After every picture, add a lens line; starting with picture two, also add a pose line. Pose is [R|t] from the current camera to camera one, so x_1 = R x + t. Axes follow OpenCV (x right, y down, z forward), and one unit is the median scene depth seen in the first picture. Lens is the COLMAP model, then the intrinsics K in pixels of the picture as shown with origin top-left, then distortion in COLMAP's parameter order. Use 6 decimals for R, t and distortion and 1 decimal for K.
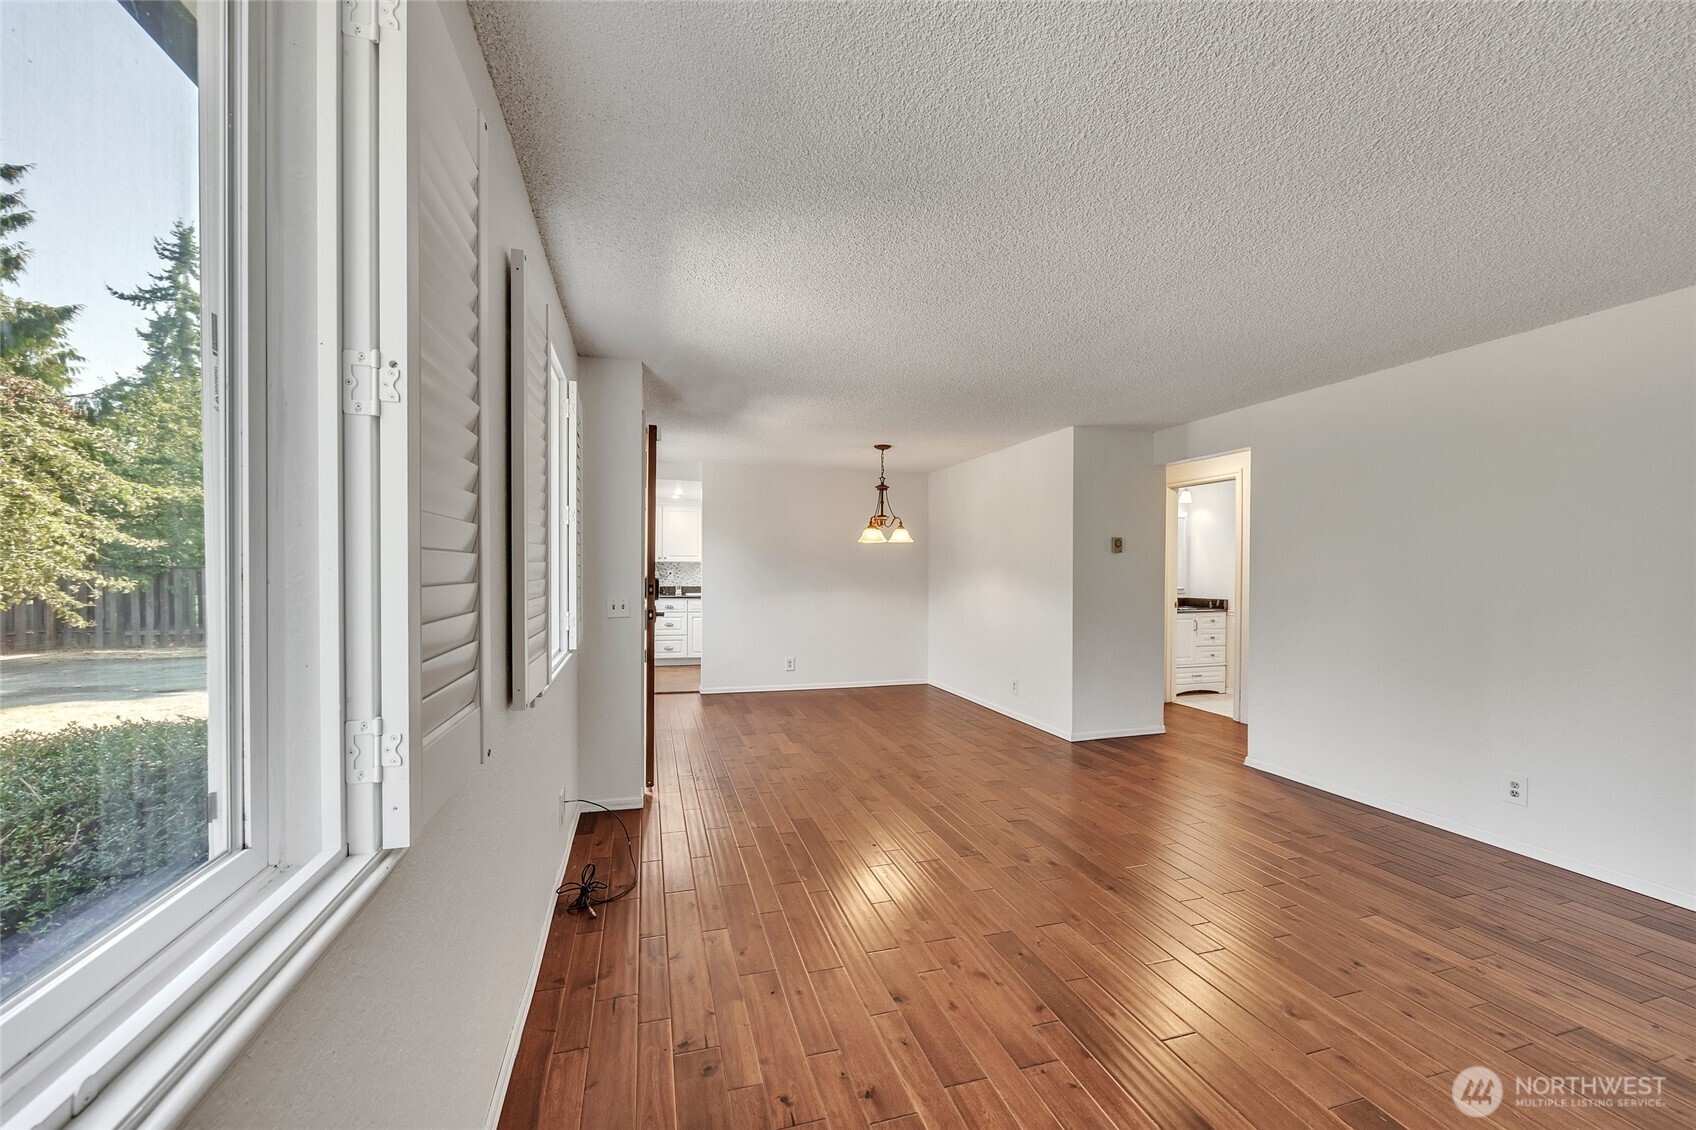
lens RADIAL K [[673.9, 0, 854.8], [0, 673.9, 575.8], [0, 0, 1]] dist [-0.001451, -0.000018]
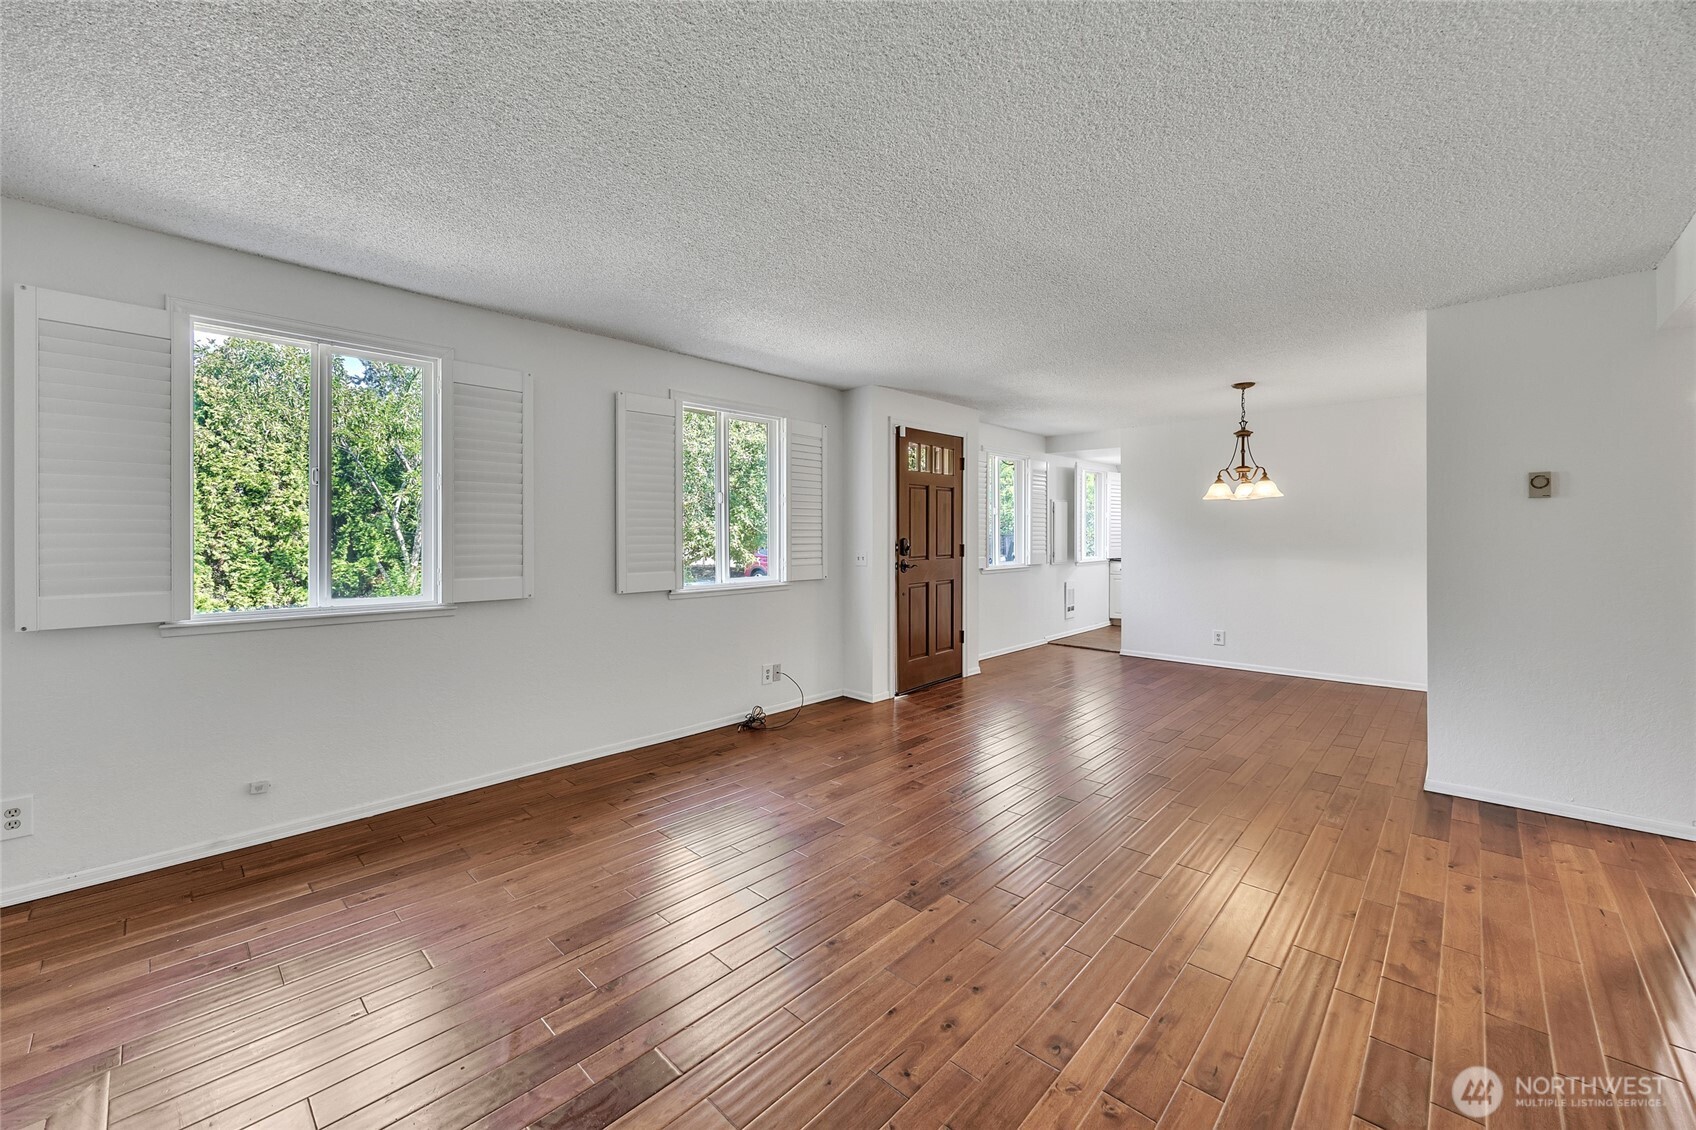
lens RADIAL K [[664.5, 0, 848.3], [0, 664.5, 536.9], [0, 0, 1]] dist [-0.004464, -0.000032]
pose [[0.488036, -0.002627, -0.872820, 0.721212], [-0.004444, 0.999975, -0.005495, 0.006653], [0.872812, 0.006561, 0.488012, 0.231111]]
